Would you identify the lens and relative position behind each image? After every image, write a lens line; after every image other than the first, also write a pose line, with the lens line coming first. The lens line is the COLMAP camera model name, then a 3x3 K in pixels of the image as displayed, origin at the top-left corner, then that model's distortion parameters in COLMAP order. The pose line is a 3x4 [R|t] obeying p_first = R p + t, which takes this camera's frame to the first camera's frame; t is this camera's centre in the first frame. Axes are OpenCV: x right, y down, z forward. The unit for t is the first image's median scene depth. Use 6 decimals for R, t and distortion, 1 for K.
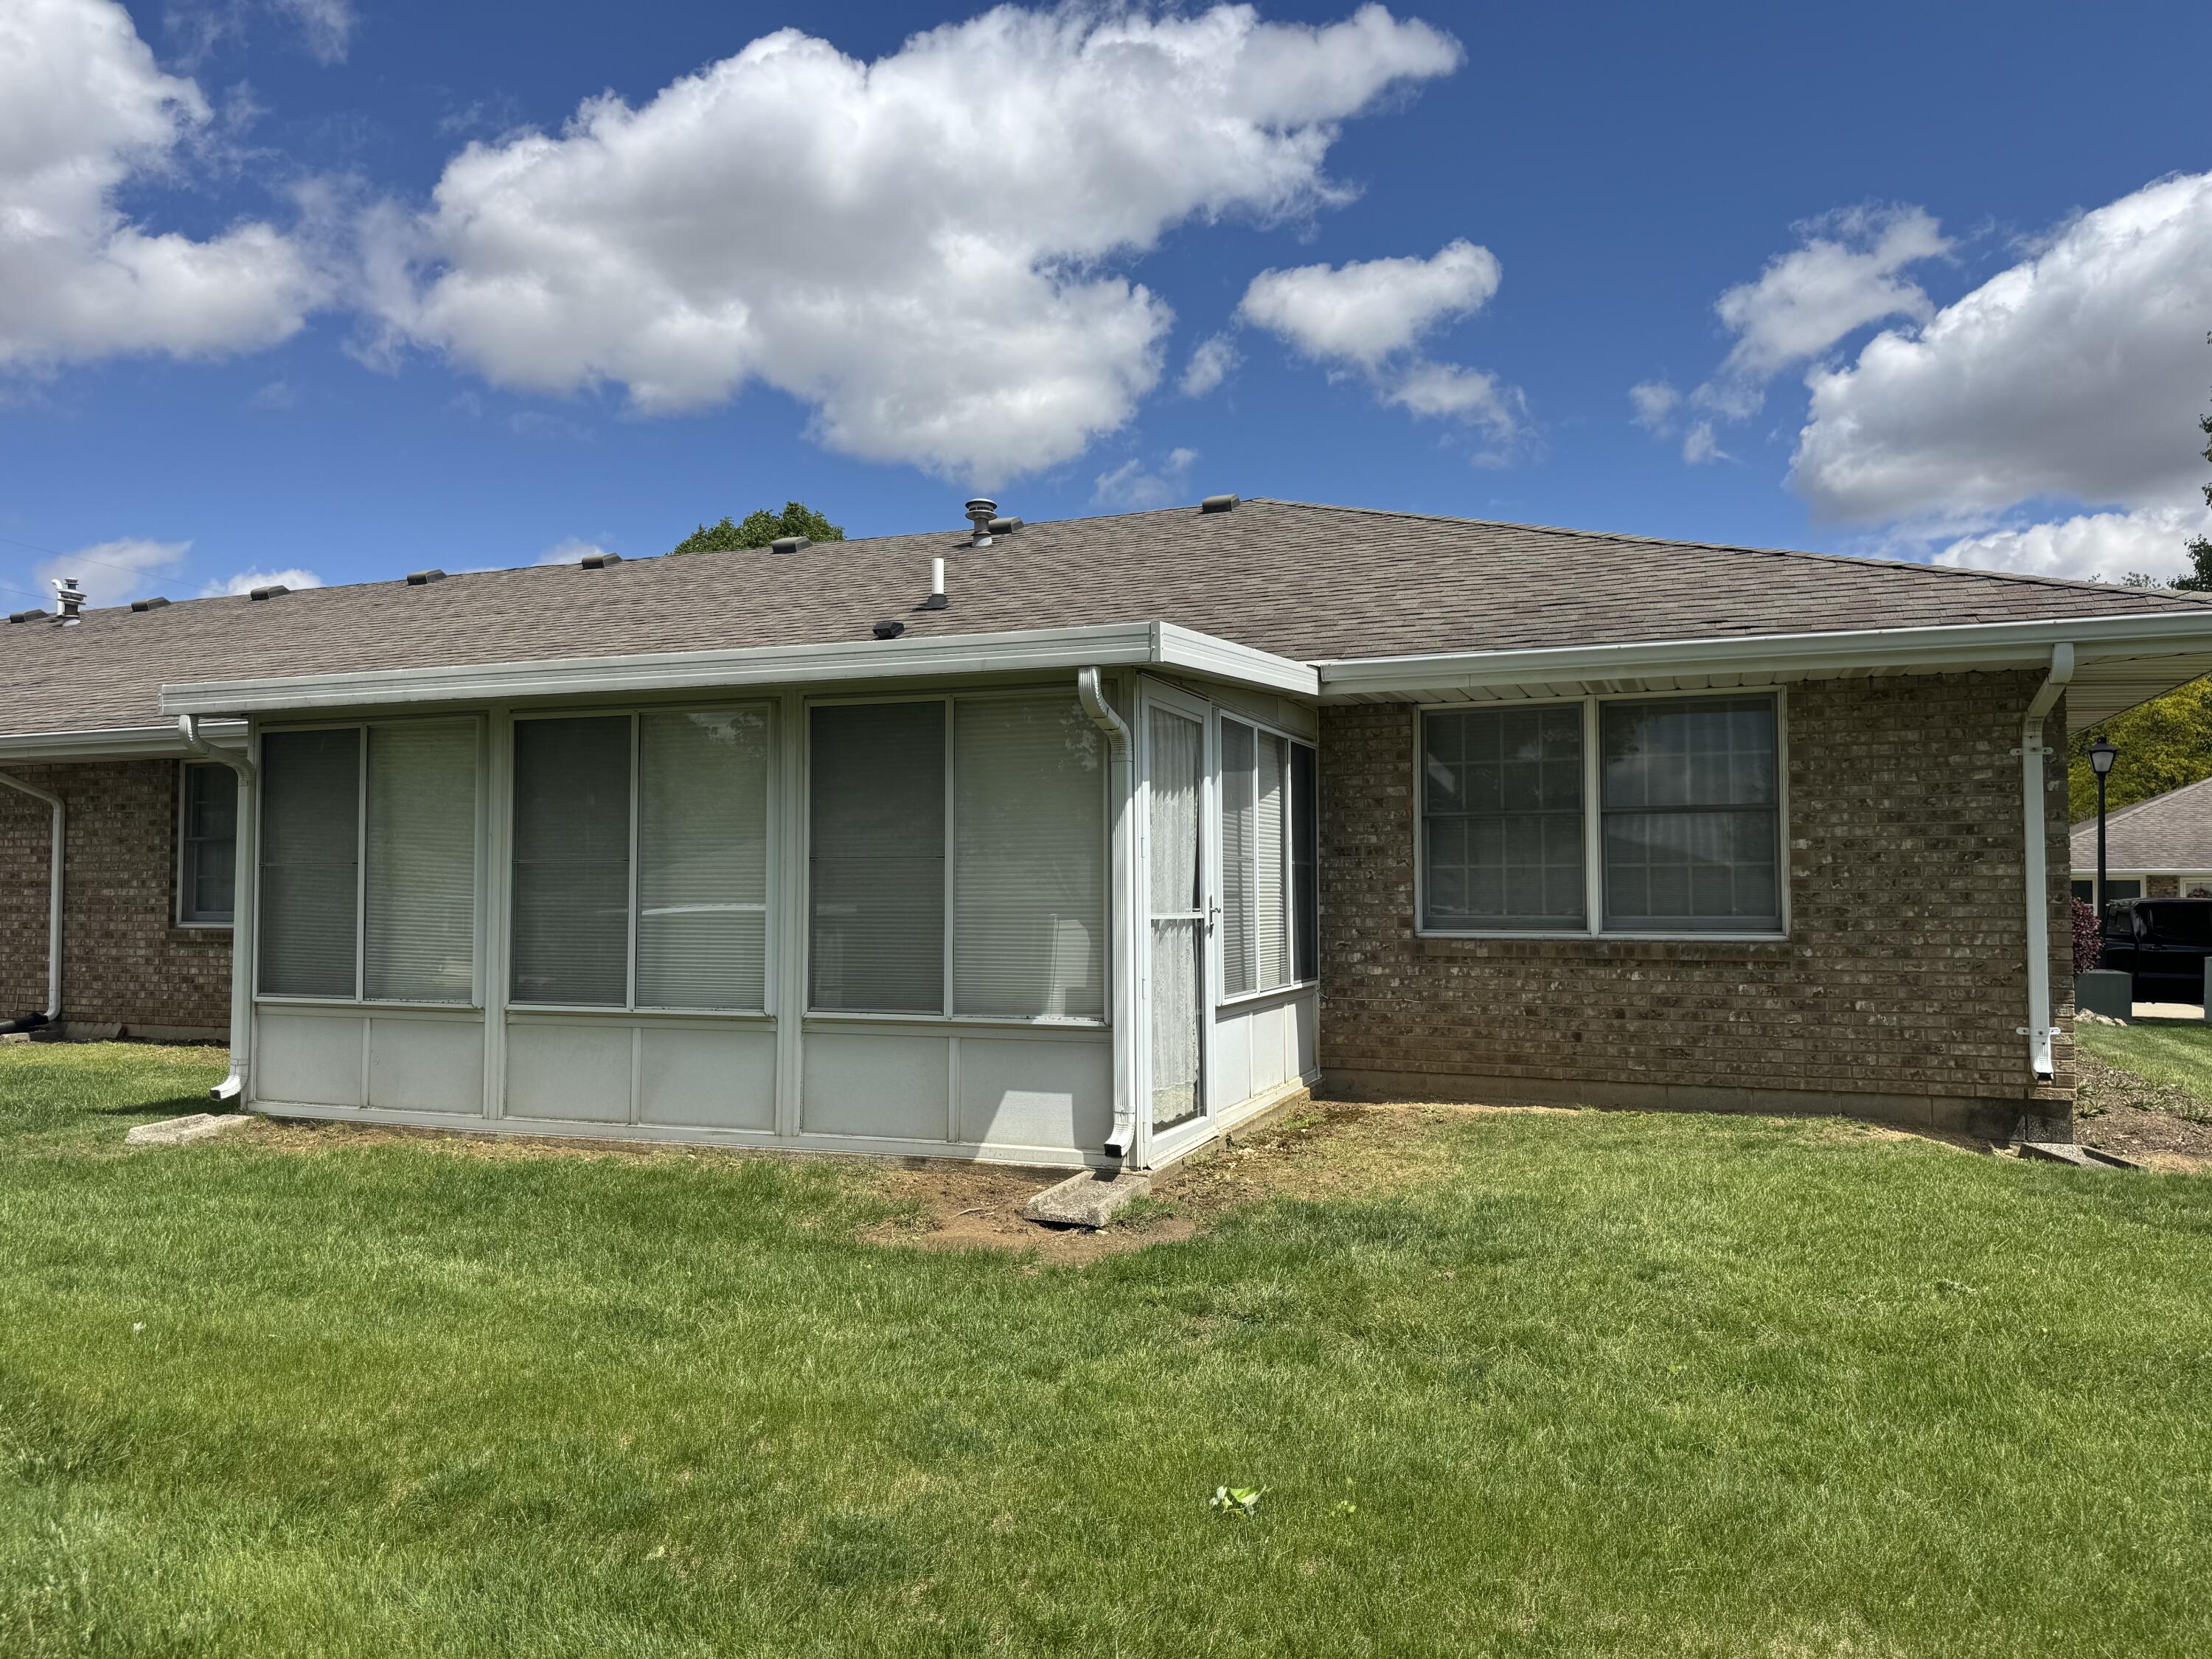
lens RADIAL K [[1561.6, 0, 1106.0], [0, 1561.6, 829.5], [0, 0, 1]] dist [0.140503, -0.214428]
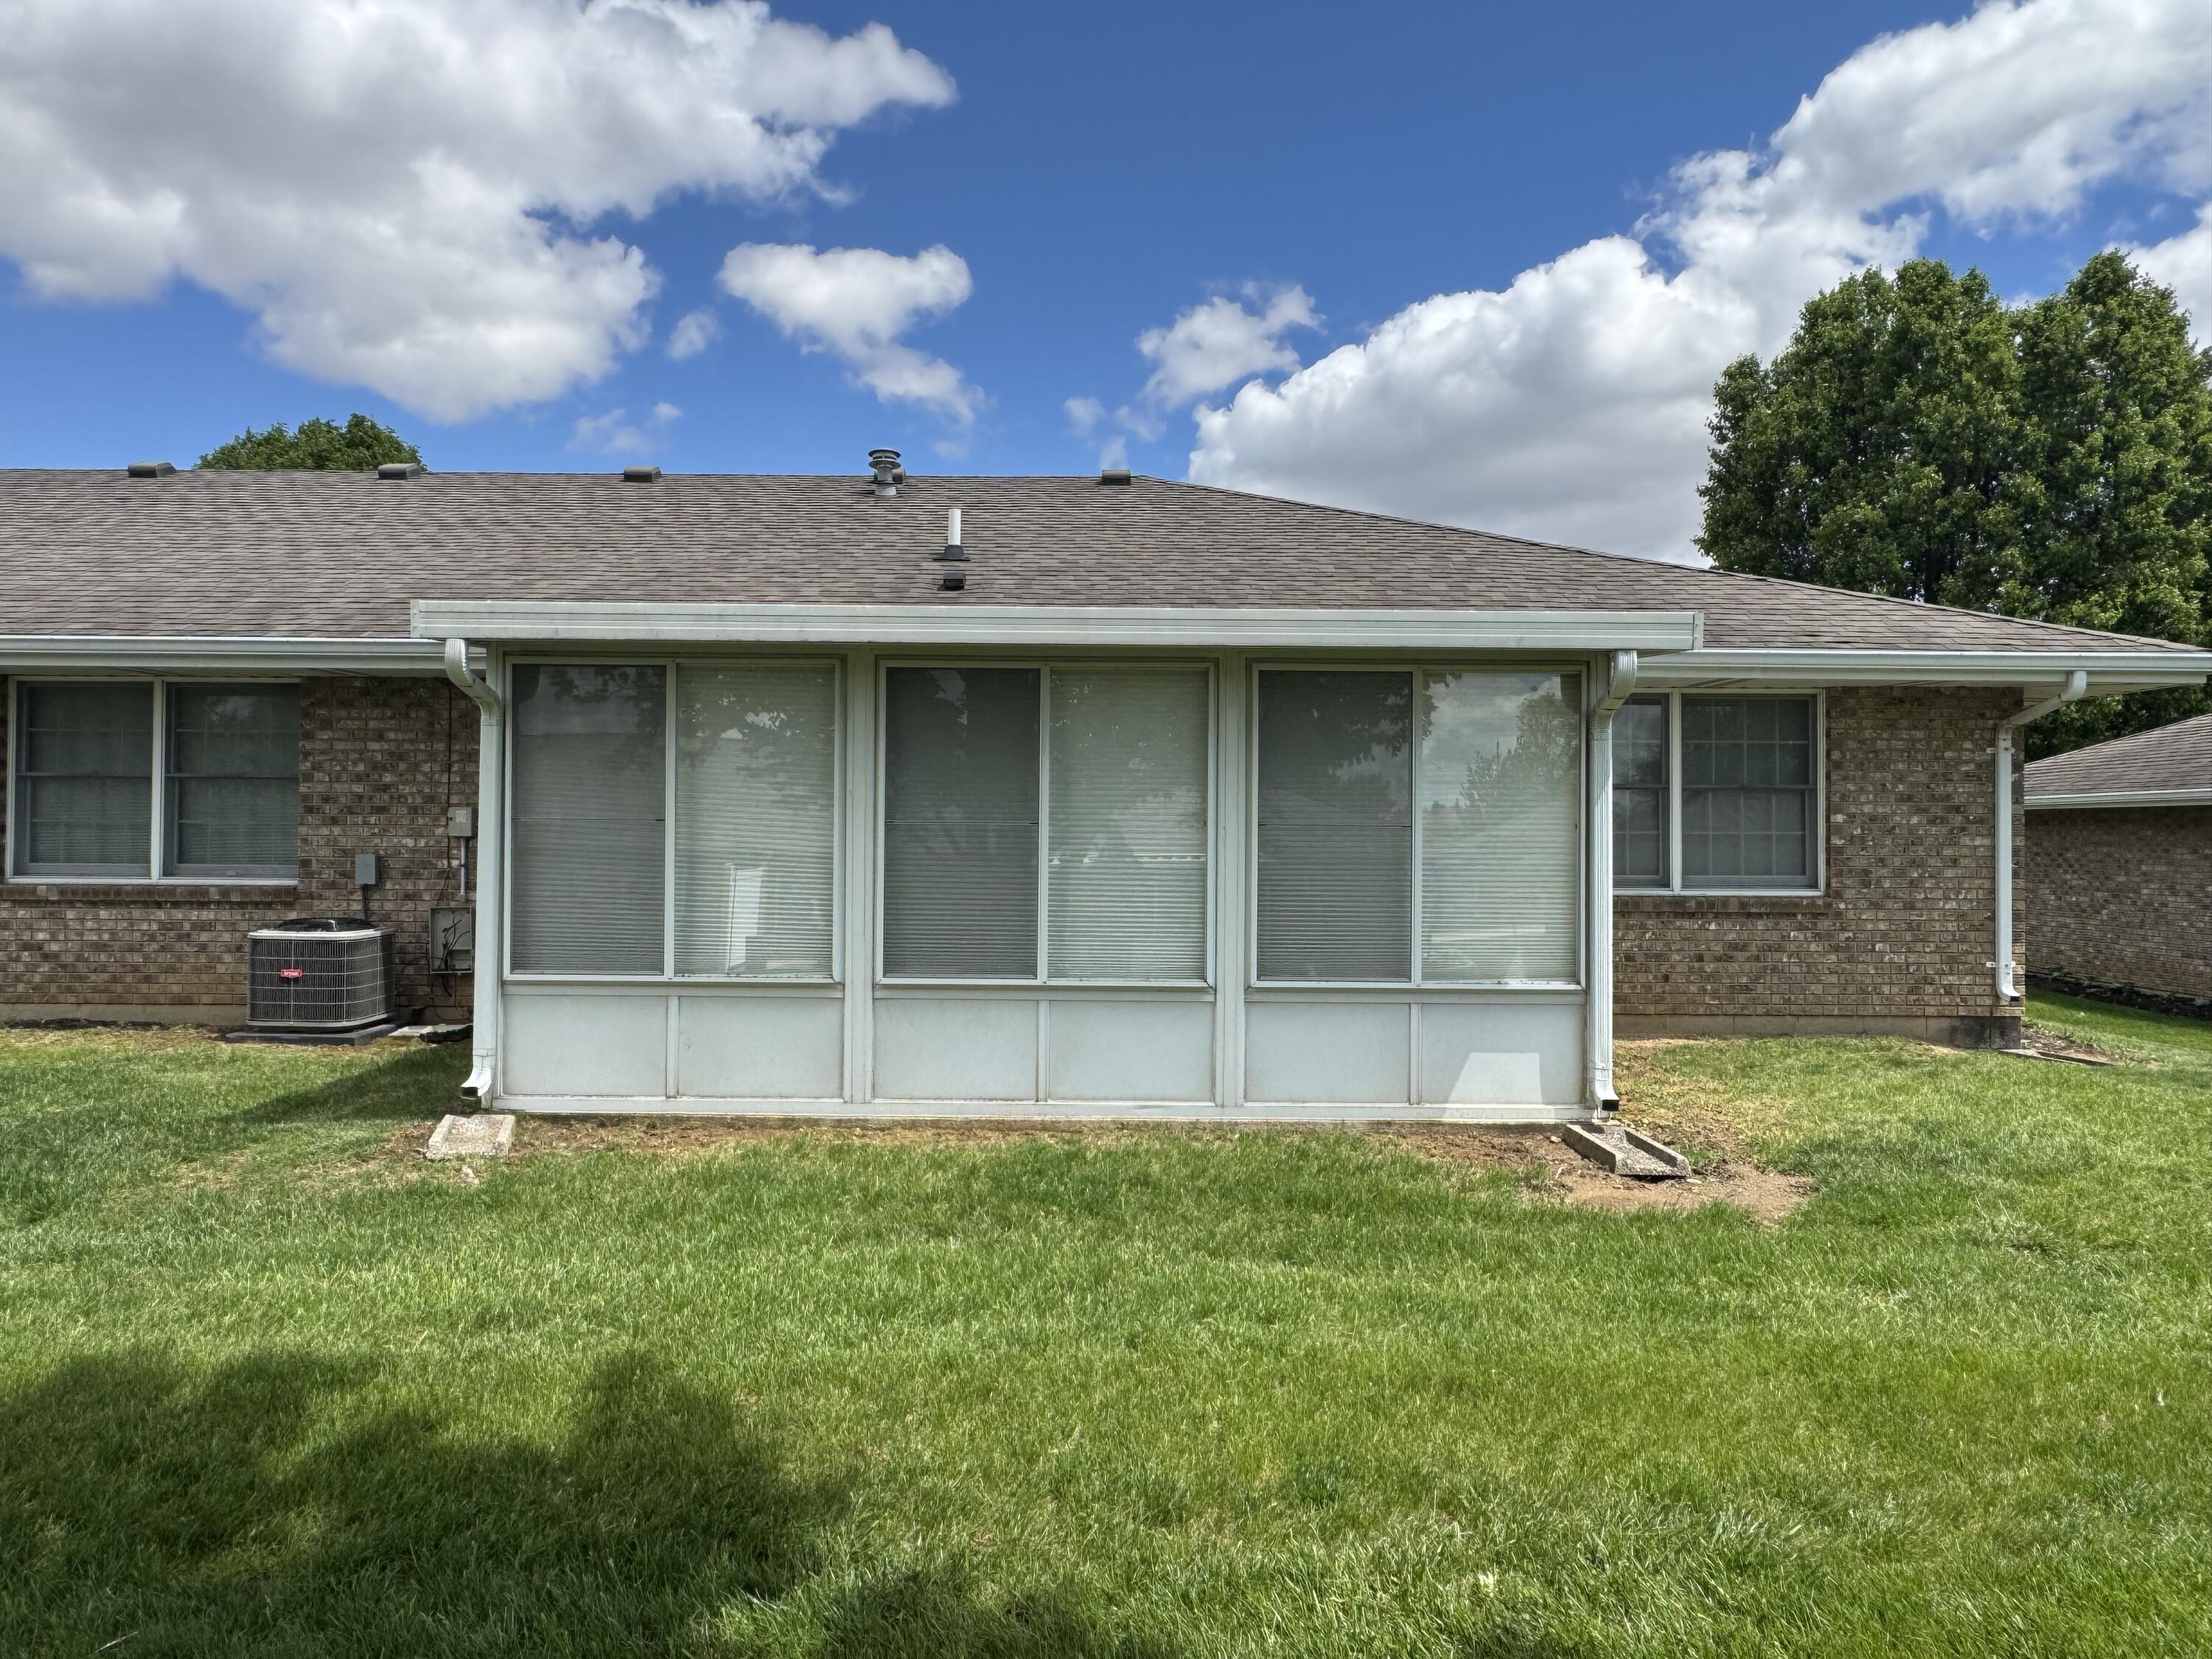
lens RADIAL K [[1425.0, 0, 1109.0], [0, 1425.0, 813.2], [0, 0, 1]] dist [-0.017129, 0.058795]
pose [[0.931123, 0.014587, 0.364413, -0.503547], [-0.023561, 0.999518, 0.020192, -0.003961], [-0.363943, -0.027387, 0.931018, 0.172690]]
